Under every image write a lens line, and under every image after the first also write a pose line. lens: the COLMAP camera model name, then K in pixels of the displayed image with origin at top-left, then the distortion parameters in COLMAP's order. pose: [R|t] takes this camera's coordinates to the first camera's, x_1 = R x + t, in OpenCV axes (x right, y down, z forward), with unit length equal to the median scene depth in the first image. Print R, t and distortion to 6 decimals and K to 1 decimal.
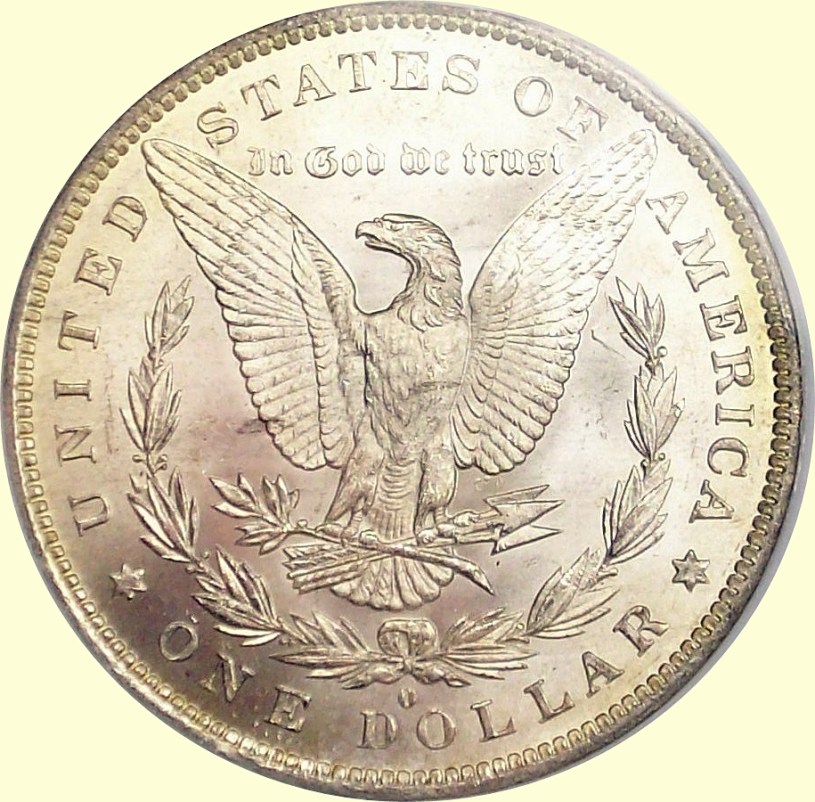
lens RADIAL K [[2003.2, 0, 408.8], [0, 2003.2, 401.6], [0, 0, 1]] dist [0.735903, 0.000000]
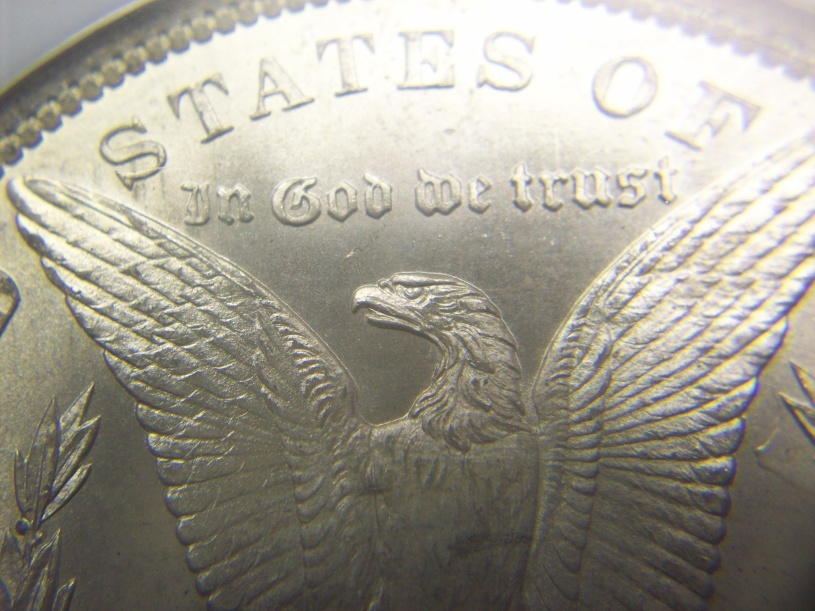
lens RADIAL K [[891.0, 0, 403.6], [0, 891.0, 301.5], [0, 0, 1]] dist [0.138173, 0.000000]
pose [[0.994785, -0.042261, 0.092826, -0.037054], [0.047694, 0.997228, -0.057109, -0.067670], [-0.090155, 0.061238, 0.994043, 0.713990]]
